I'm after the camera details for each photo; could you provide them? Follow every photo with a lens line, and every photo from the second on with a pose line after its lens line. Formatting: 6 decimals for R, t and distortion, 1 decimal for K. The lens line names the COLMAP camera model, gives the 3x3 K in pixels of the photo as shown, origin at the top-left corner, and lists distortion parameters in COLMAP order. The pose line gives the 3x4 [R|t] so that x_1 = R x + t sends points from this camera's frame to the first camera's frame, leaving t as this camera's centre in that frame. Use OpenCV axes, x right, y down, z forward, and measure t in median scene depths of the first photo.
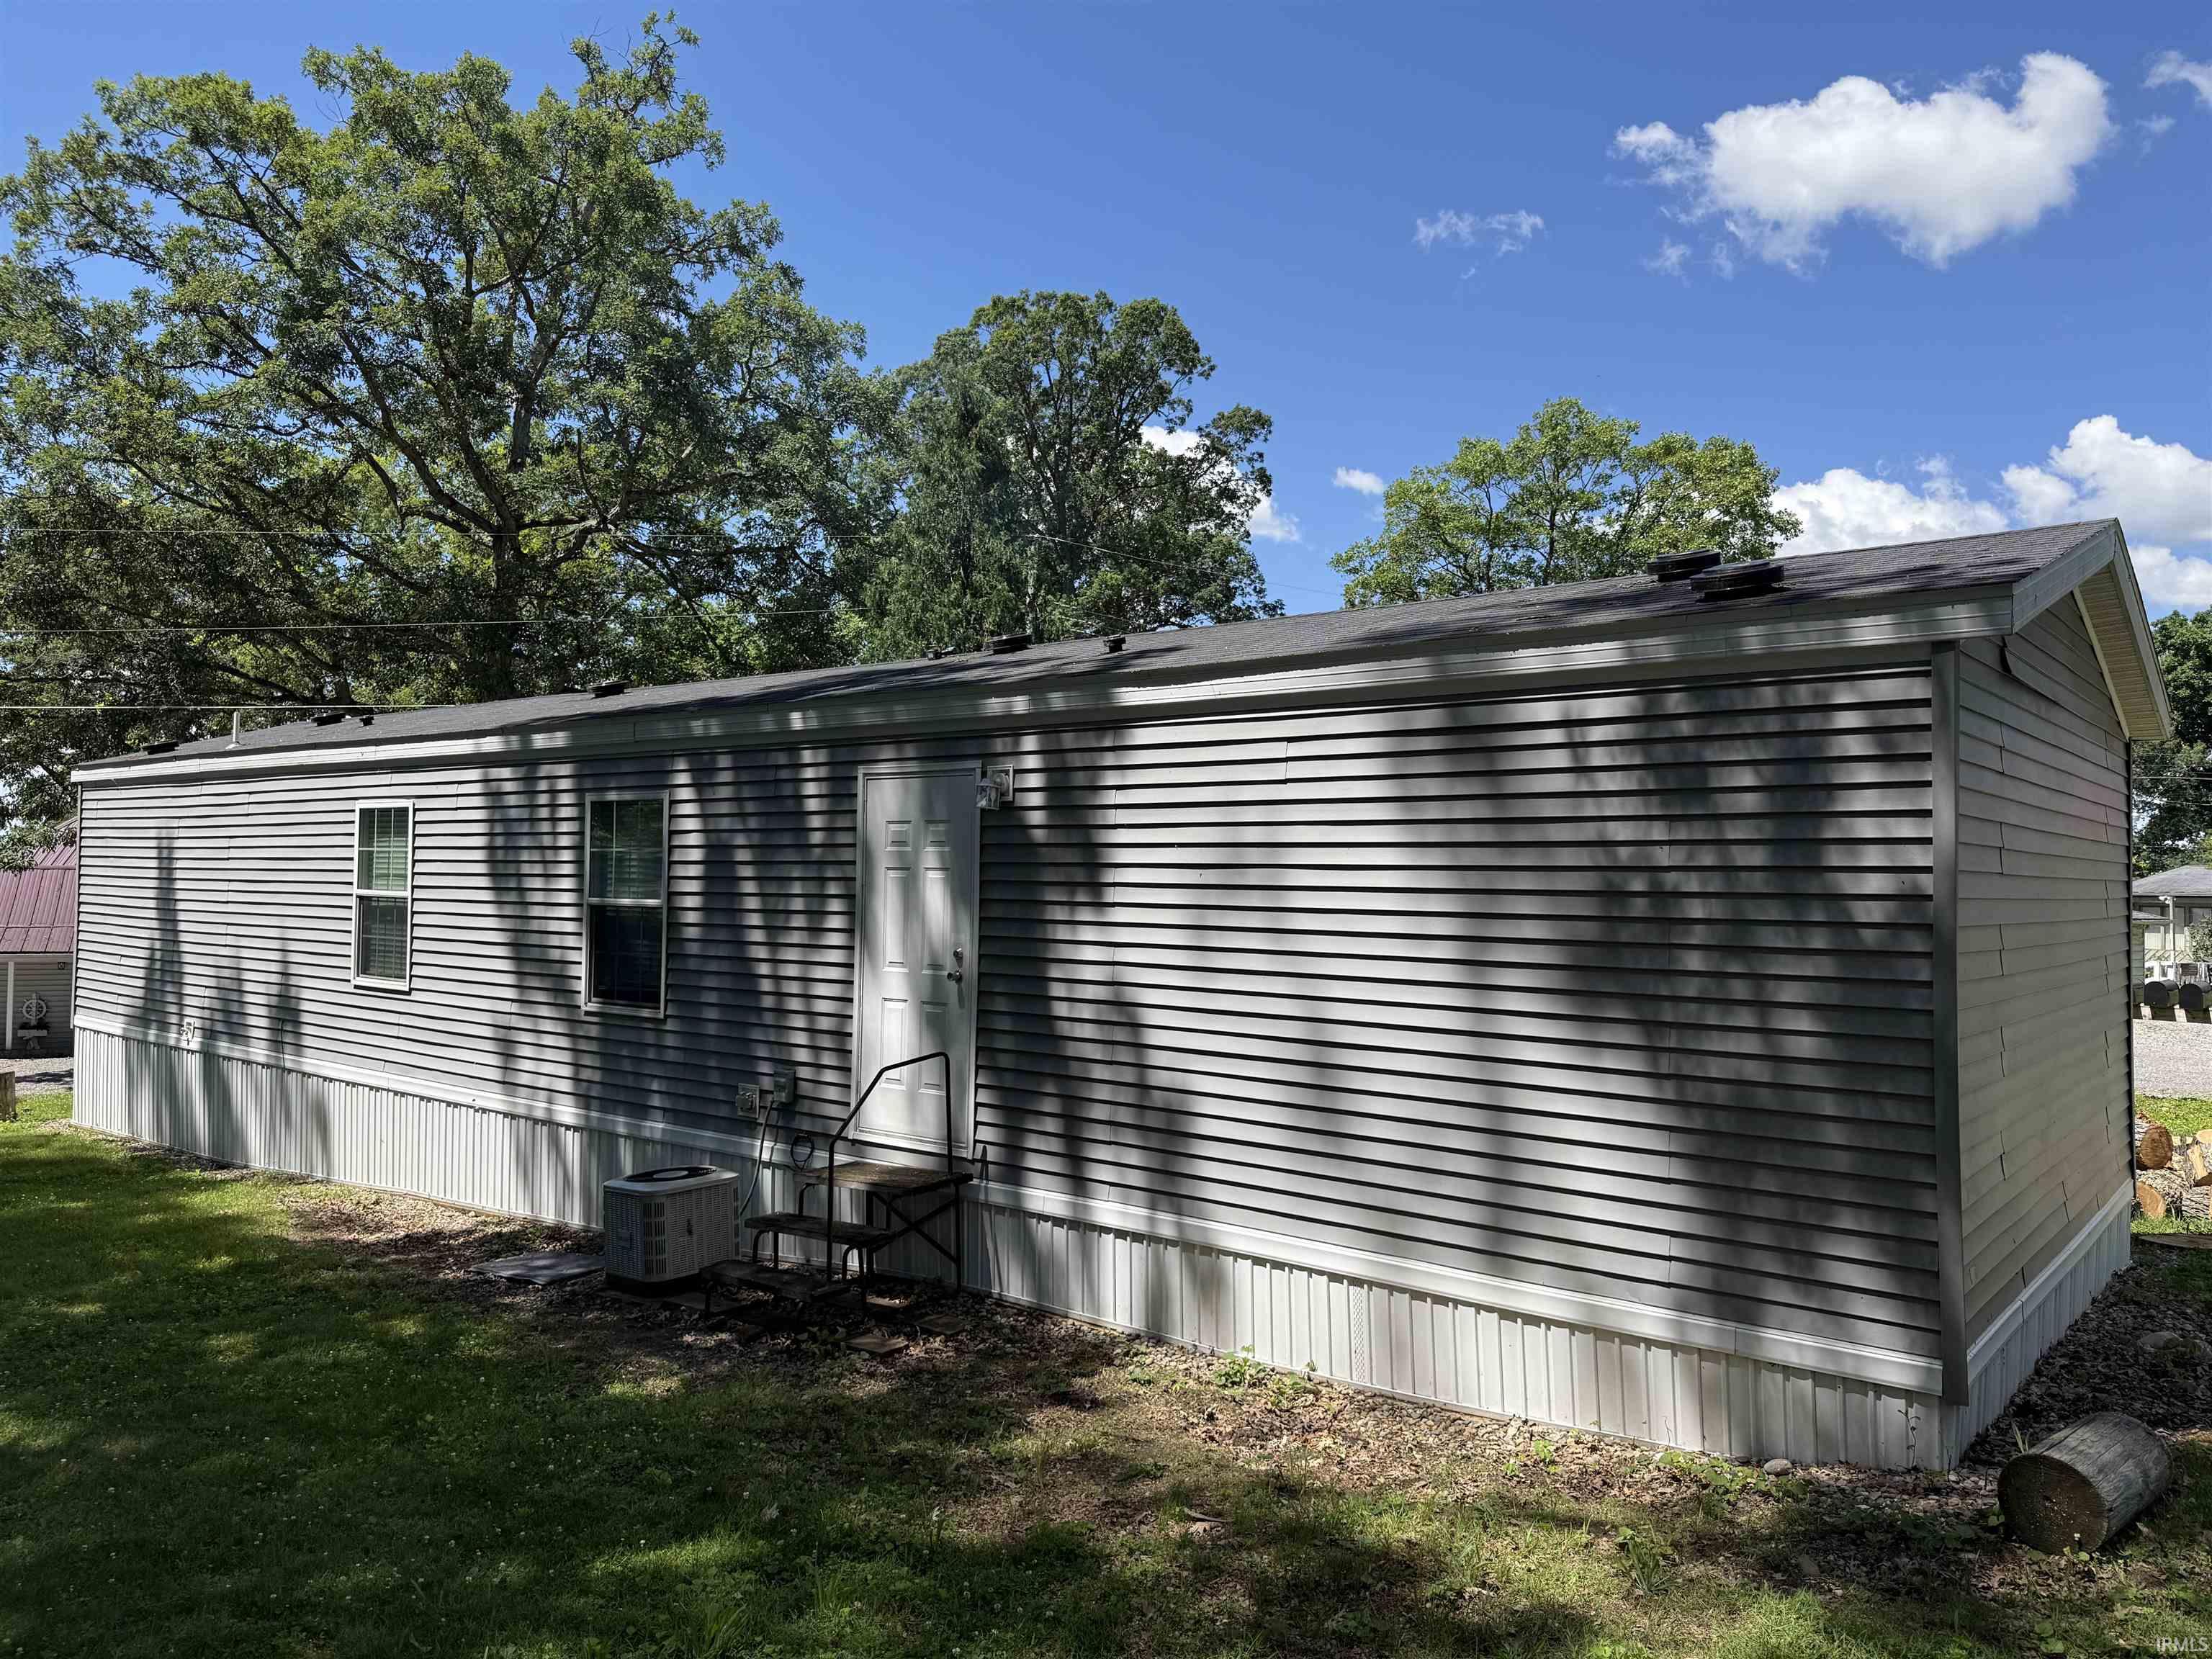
lens RADIAL K [[1568.1, 0, 1117.5], [0, 1568.1, 843.2], [0, 0, 1]] dist [0.034796, -0.007847]
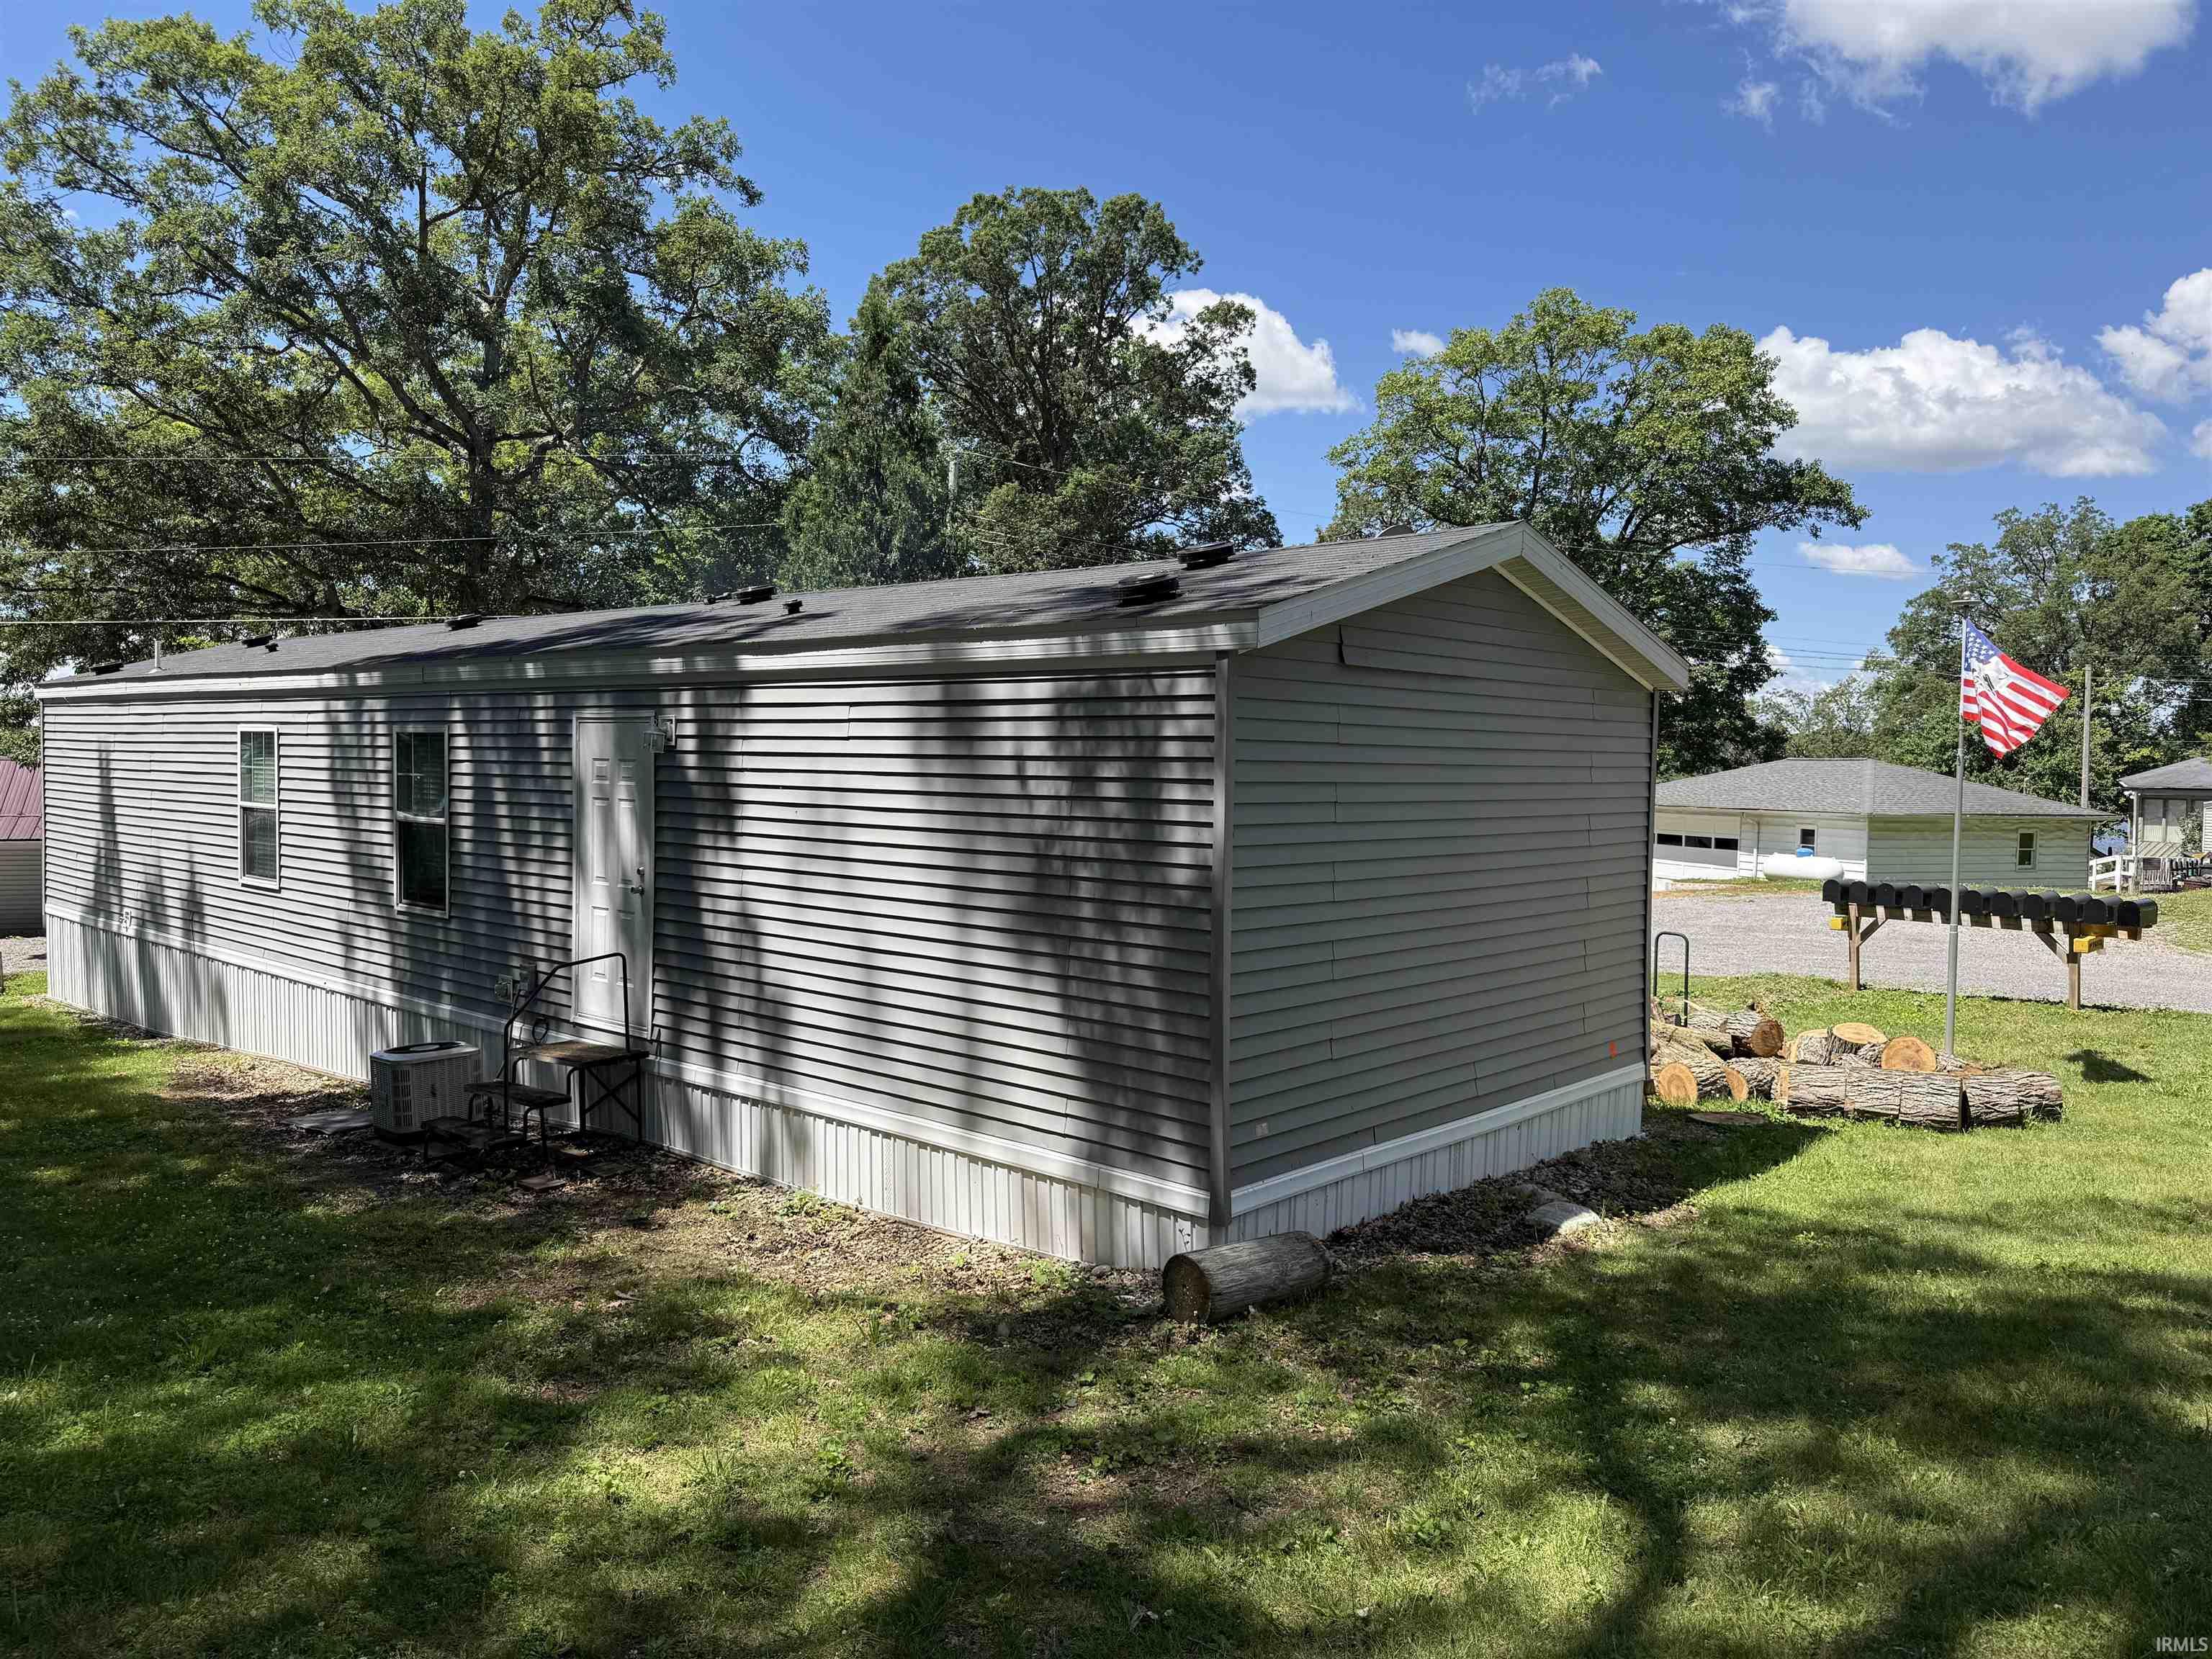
lens RADIAL K [[1568.1, 0, 1097.0], [0, 1568.1, 829.1], [0, 0, 1]] dist [0.034796, -0.007847]
pose [[0.998654, 0.004989, -0.051623, 0.174294], [-0.001586, 0.997835, 0.065748, -0.023460], [0.051839, -0.065578, 0.996500, -0.105781]]
